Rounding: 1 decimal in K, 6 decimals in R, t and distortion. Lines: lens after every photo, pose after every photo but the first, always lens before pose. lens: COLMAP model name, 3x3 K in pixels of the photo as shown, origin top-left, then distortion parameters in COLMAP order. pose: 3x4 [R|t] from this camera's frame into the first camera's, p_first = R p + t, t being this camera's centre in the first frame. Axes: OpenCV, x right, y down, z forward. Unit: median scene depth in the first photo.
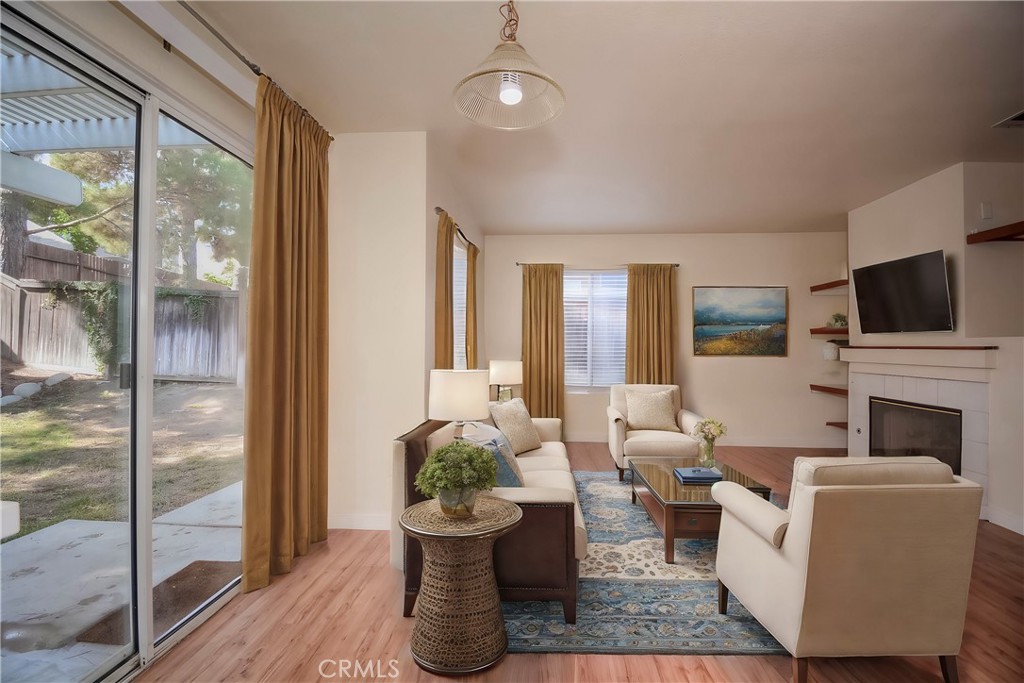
lens RADIAL K [[452.7, 0, 516.4], [0, 452.7, 342.8], [0, 0, 1]] dist [-0.015829, -0.005791]
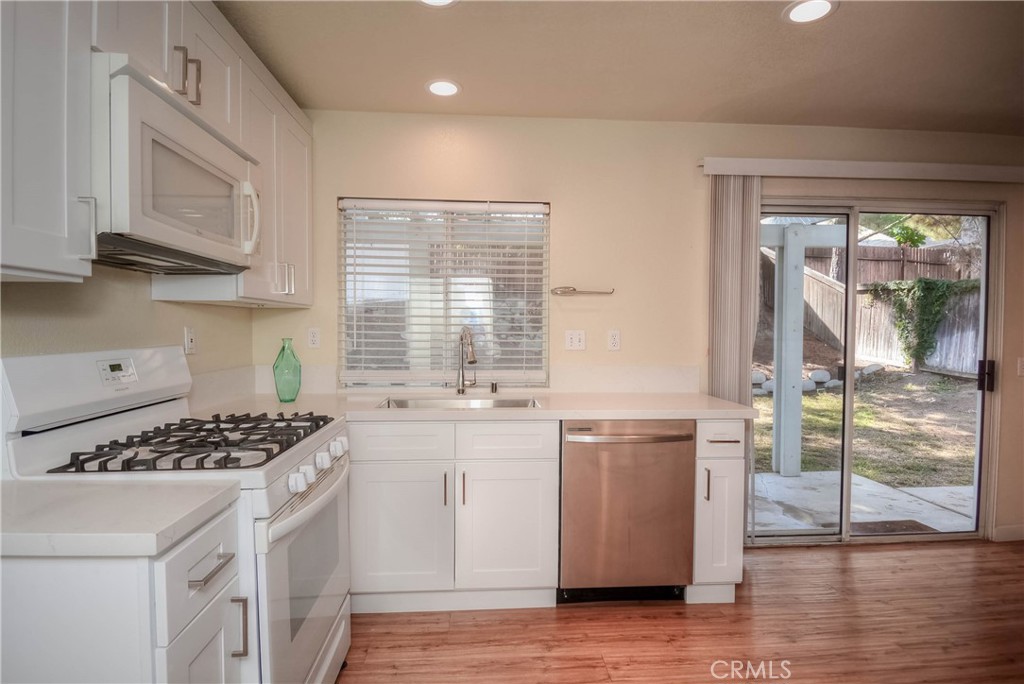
lens RADIAL K [[530.8, 0, 510.0], [0, 530.8, 347.1], [0, 0, 1]] dist [-0.002394, -0.001720]
pose [[0.128724, 0.028677, -0.991266, 0.198654], [0.003277, 0.999564, 0.029342, -0.018137], [0.991675, -0.007026, 0.128574, -0.107878]]
